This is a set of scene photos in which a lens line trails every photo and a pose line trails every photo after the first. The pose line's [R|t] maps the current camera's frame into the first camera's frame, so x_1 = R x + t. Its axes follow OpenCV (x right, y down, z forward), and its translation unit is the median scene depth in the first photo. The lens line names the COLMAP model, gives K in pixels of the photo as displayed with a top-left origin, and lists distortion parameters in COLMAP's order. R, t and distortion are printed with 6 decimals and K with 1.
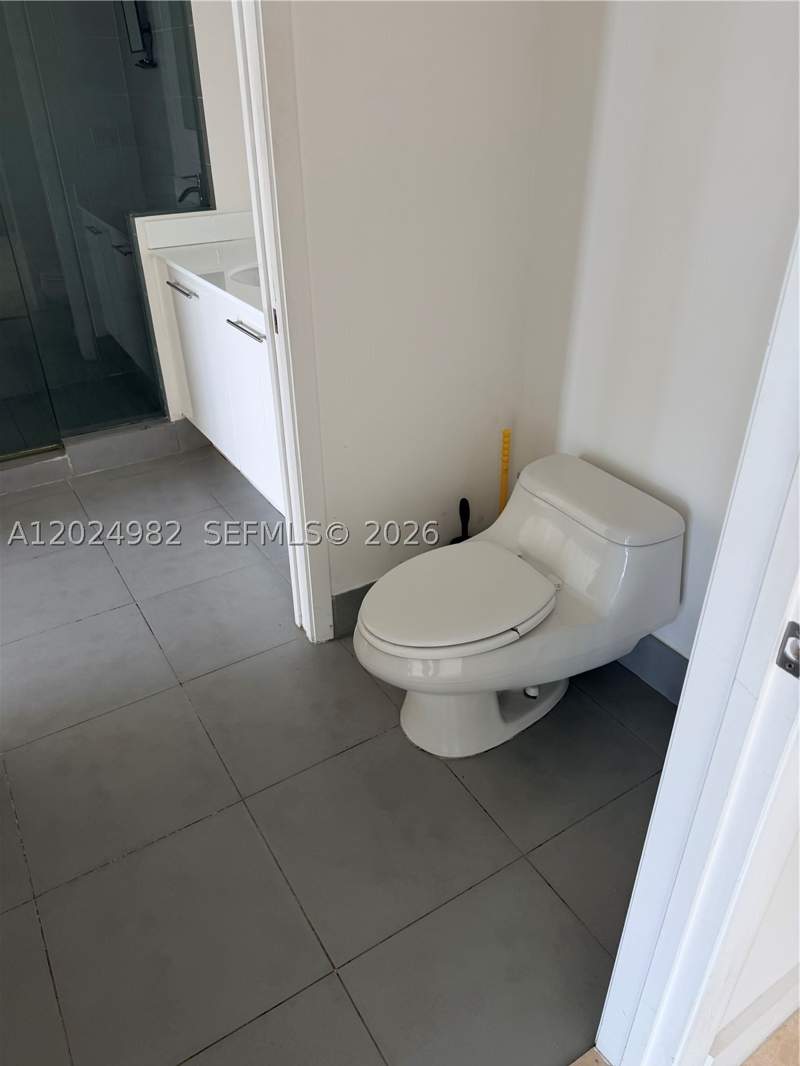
lens RADIAL K [[749.0, 0, 397.9], [0, 749.0, 507.5], [0, 0, 1]] dist [0.069051, -0.089786]
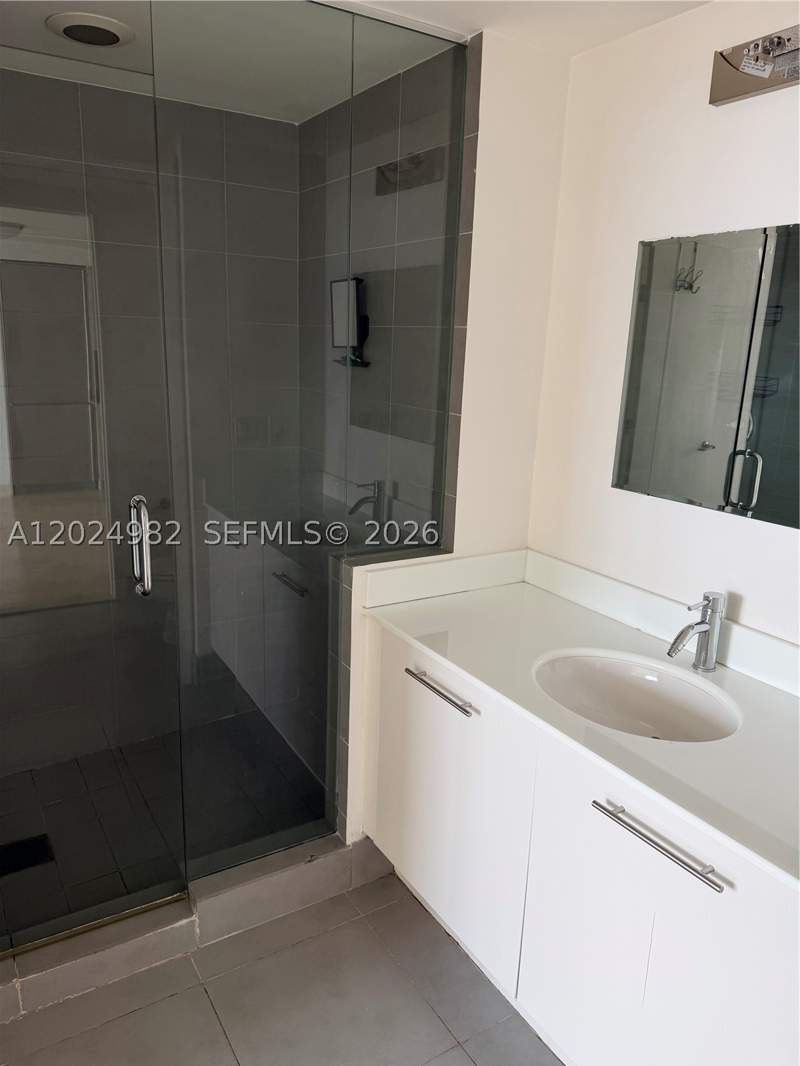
lens RADIAL K [[749.0, 0, 395.1], [0, 749.0, 531.7], [0, 0, 1]] dist [0.069051, -0.089786]
pose [[0.998960, 0.045293, -0.005281, -0.280252], [-0.045018, 0.961109, -0.272475, -0.208436], [-0.007266, 0.272429, 0.962148, 0.303662]]
